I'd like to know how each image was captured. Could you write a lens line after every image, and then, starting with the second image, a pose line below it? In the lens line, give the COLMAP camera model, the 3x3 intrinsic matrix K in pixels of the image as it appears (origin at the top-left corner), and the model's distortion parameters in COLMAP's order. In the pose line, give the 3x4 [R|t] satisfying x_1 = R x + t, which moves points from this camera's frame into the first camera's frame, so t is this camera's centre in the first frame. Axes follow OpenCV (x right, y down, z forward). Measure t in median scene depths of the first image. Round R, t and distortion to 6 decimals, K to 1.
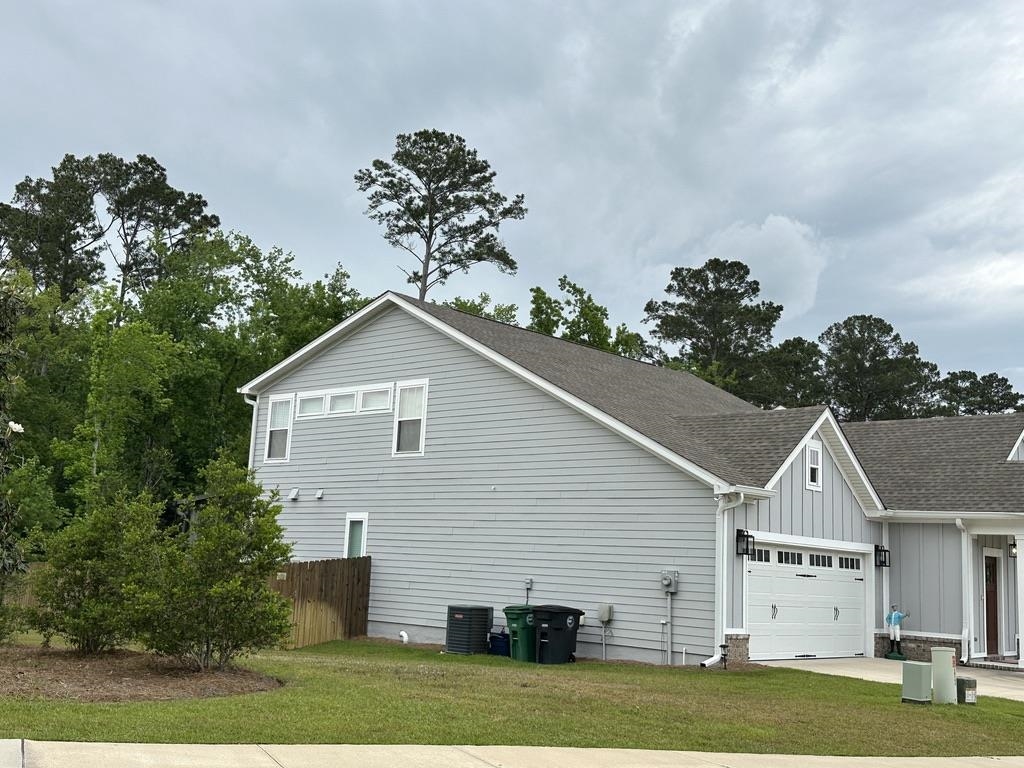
lens RADIAL K [[1150.8, 0, 512.0], [0, 1150.8, 384.0], [0, 0, 1]] dist [-0.007964, -0.007343]
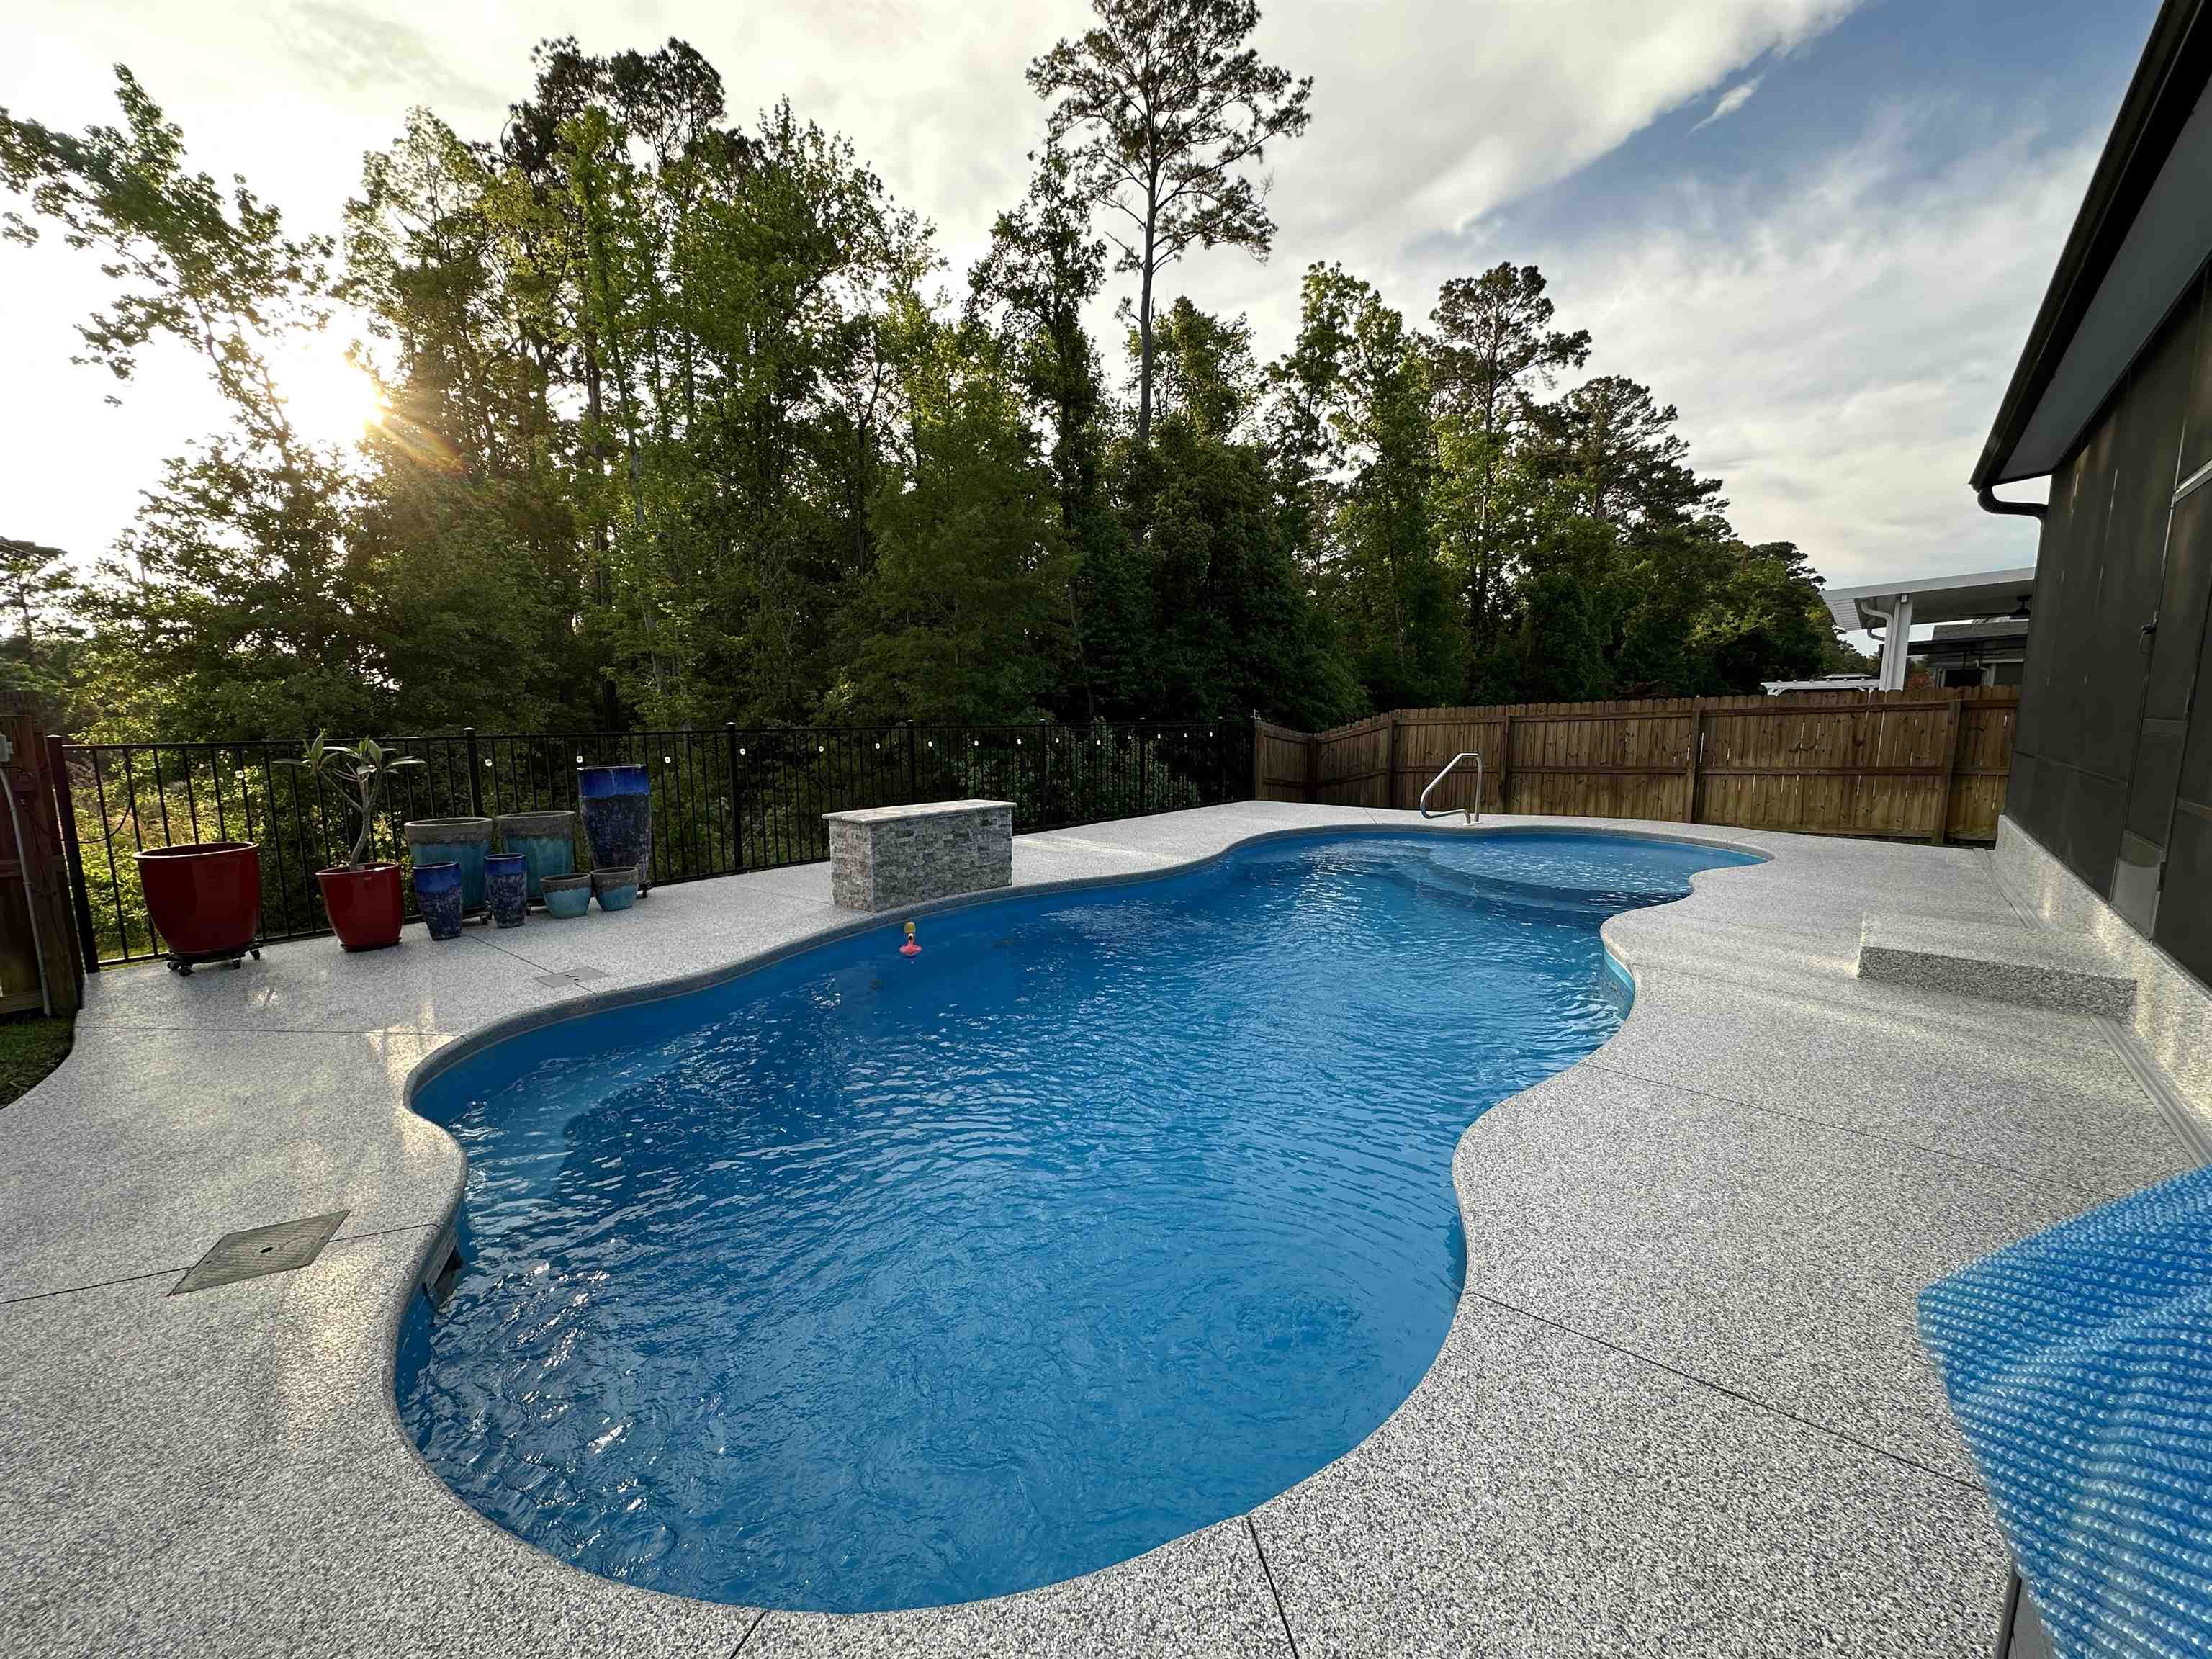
lens RADIAL K [[879.7, 0, 1106.0], [0, 879.7, 829.5], [0, 0, 1]] dist [0.000072, -0.000045]
pose [[0.998206, -0.056421, 0.020013, -0.126474], [0.048195, 0.955685, 0.290418, 0.071605], [-0.035512, -0.288932, 0.956691, 0.434072]]
